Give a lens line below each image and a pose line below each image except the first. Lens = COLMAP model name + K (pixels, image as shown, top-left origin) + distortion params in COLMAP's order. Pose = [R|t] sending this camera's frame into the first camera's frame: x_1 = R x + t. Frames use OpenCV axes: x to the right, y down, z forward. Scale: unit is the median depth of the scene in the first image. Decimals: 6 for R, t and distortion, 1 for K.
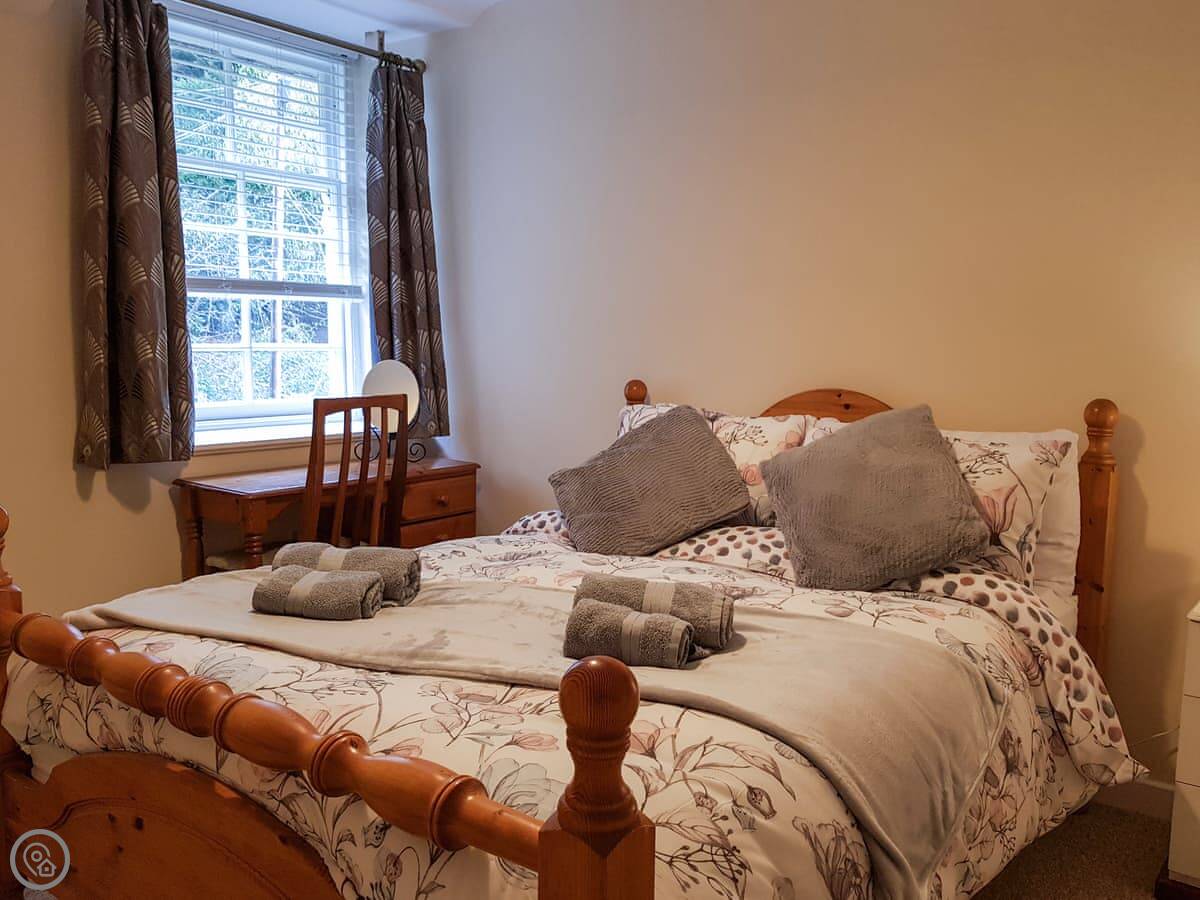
lens RADIAL K [[939.5, 0, 600.0], [0, 939.5, 450.0], [0, 0, 1]] dist [-0.004955, -0.001847]
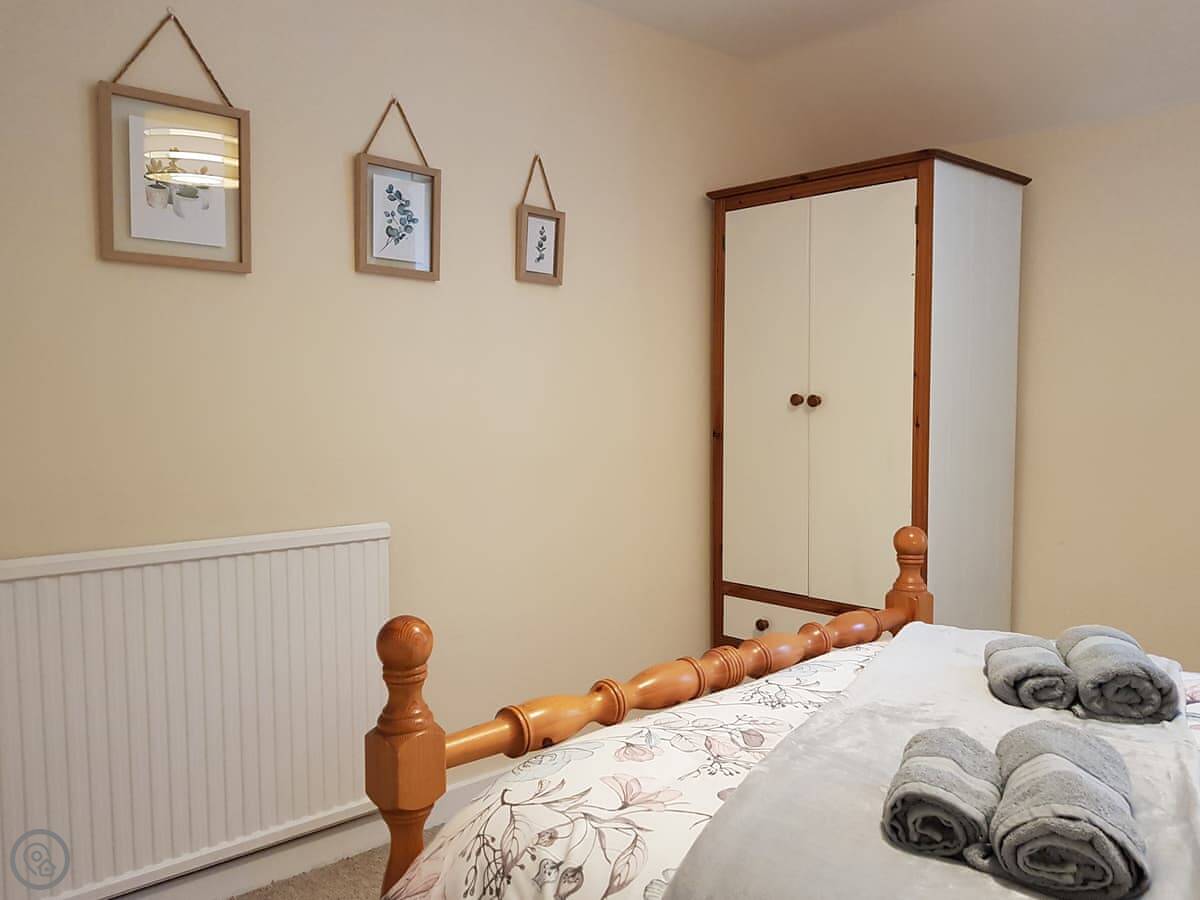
lens RADIAL K [[939.5, 0, 600.0], [0, 939.5, 450.0], [0, 0, 1]] dist [-0.004955, -0.001847]
pose [[-0.068643, 0.049355, -0.996420, 1.138986], [-0.111663, 0.992120, 0.056835, -0.116736], [0.991373, 0.115164, -0.062591, 1.096881]]
